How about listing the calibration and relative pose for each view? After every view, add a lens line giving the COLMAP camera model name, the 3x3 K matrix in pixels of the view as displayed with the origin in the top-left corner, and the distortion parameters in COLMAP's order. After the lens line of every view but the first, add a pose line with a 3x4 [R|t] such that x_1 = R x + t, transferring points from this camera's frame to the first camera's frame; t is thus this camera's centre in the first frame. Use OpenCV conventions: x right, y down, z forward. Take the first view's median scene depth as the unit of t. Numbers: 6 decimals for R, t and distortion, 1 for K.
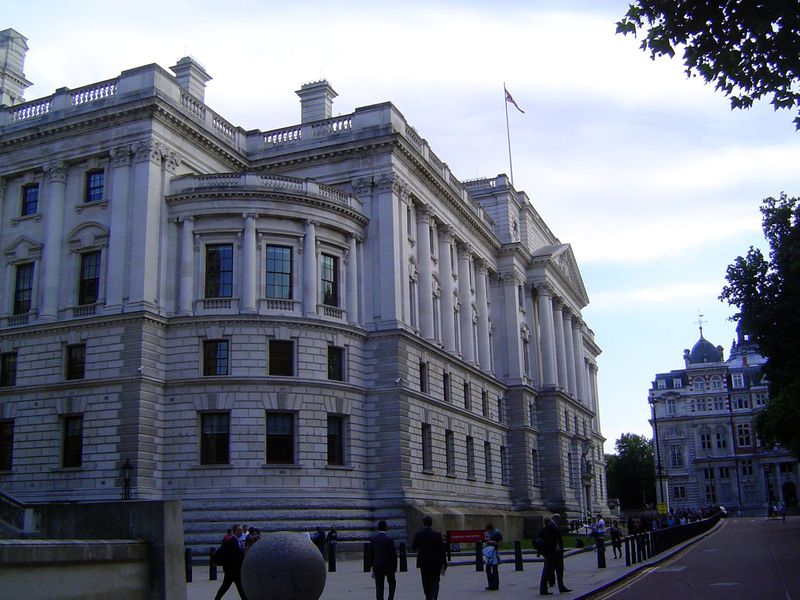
lens RADIAL K [[912.5, 0, 397.5], [0, 912.5, 299.4], [0, 0, 1]] dist [-0.126156, 0.000000]
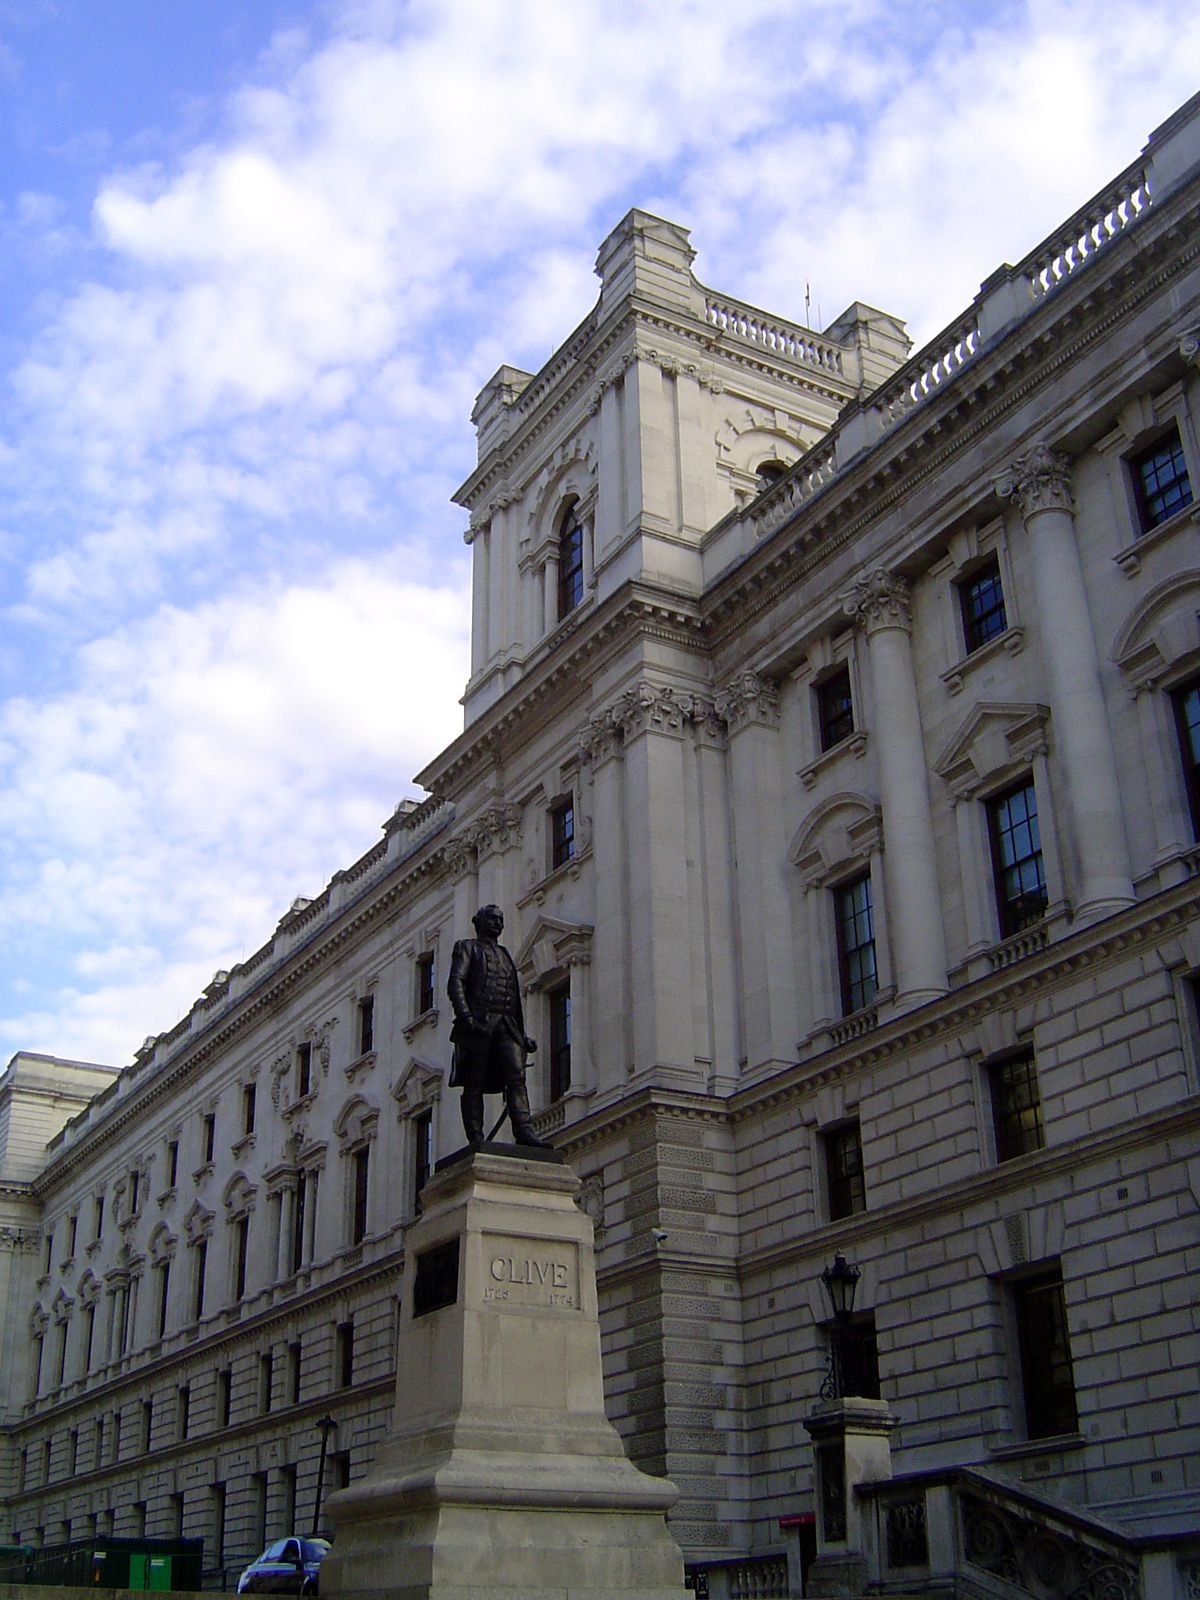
lens RADIAL K [[1825.0, 0, 596.6], [0, 1825.0, 803.6], [0, 0, 1]] dist [-0.126156, 0.000000]
pose [[0.783932, -0.255937, -0.565638, -0.165754], [0.144861, 0.961332, -0.234212, 0.100851], [0.603710, 0.101668, 0.790695, 0.396627]]
